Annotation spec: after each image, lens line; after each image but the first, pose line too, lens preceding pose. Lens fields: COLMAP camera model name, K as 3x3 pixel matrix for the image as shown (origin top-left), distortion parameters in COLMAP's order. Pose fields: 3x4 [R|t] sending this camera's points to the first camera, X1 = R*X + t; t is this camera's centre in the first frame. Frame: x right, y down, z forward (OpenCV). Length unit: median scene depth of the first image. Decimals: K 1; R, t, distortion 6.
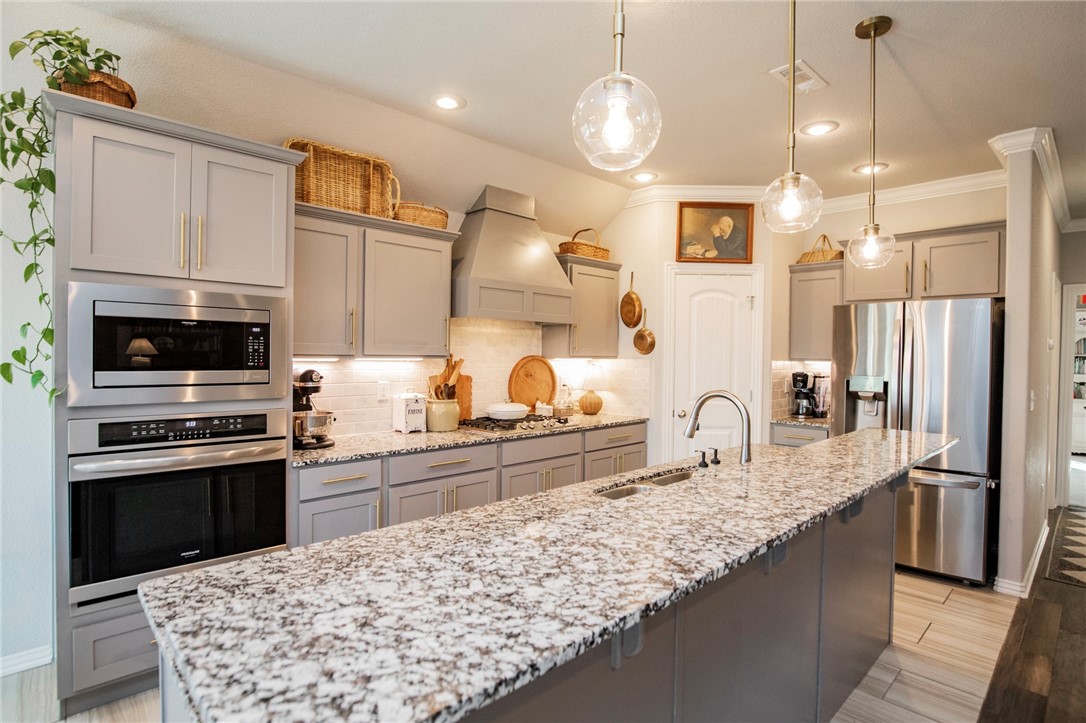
lens RADIAL K [[532.1, 0, 542.7], [0, 532.1, 361.4], [0, 0, 1]] dist [-0.014292, -0.000274]
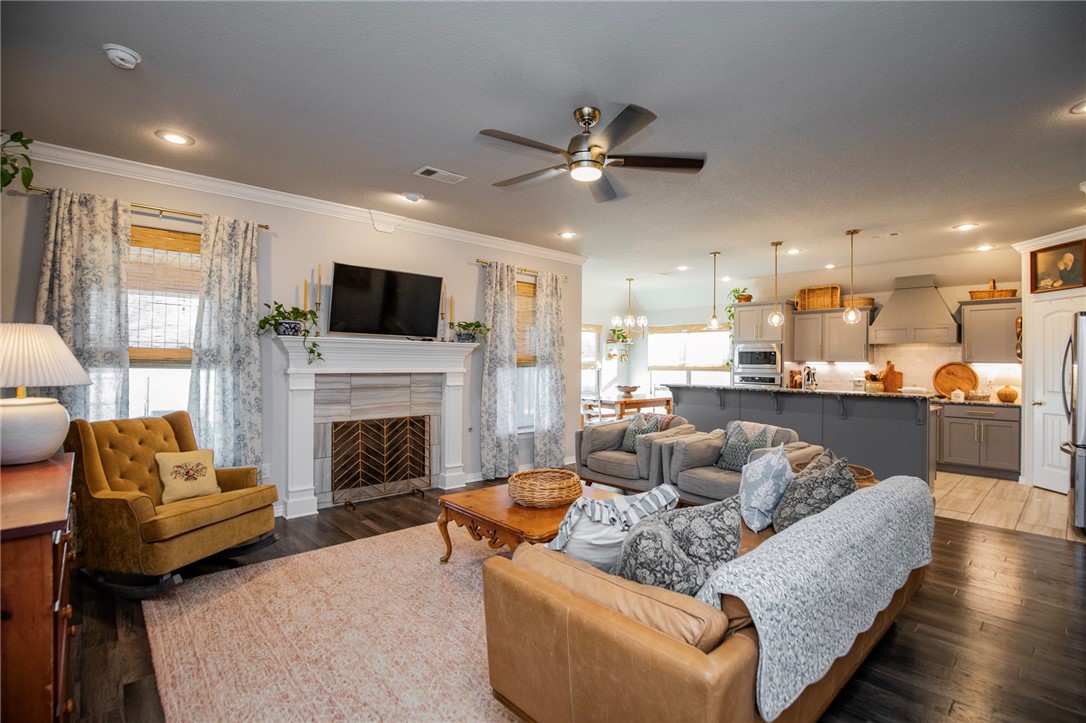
lens RADIAL K [[504.8, 0, 546.0], [0, 504.8, 359.7], [0, 0, 1]] dist [-0.021781, -0.000383]
pose [[-0.023186, -0.014840, -0.999621, 1.587880], [-0.026030, 0.999560, -0.014236, 0.038019], [0.999392, 0.025690, -0.023562, -0.243881]]
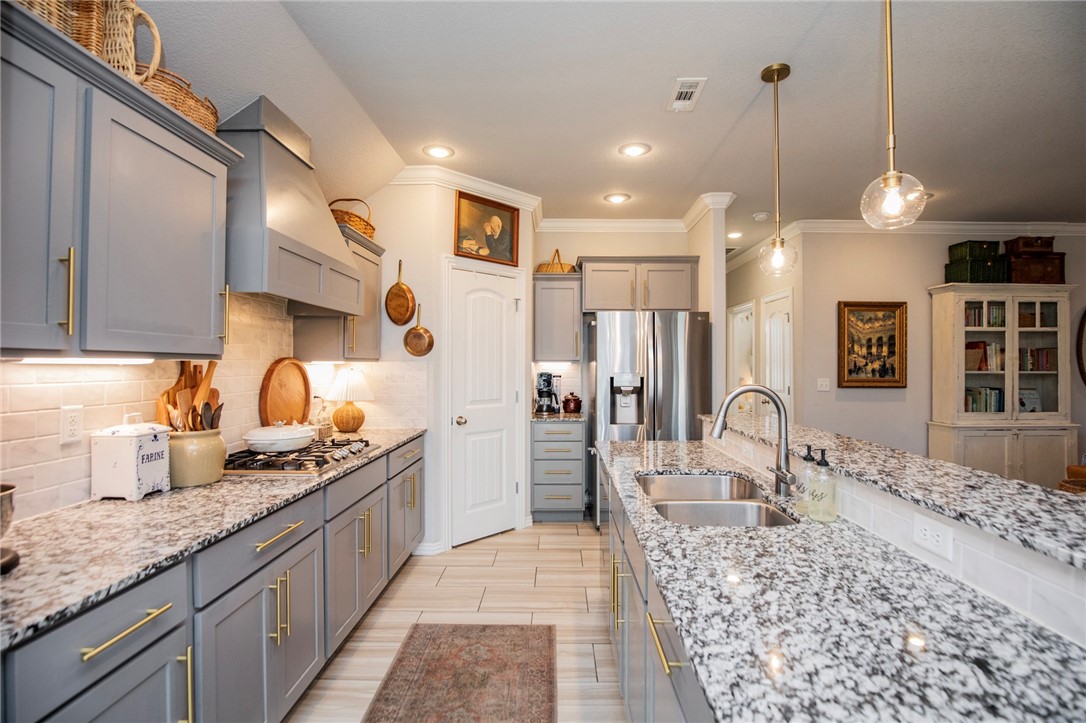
lens RADIAL K [[504.8, 0, 547.2], [0, 504.8, 357.9], [0, 0, 1]] dist [-0.021781, -0.000383]
pose [[0.705492, -0.002462, 0.708714, -0.253674], [0.018048, 0.999732, -0.014493, 0.005751], [-0.708488, 0.023015, 0.705347, 0.280977]]
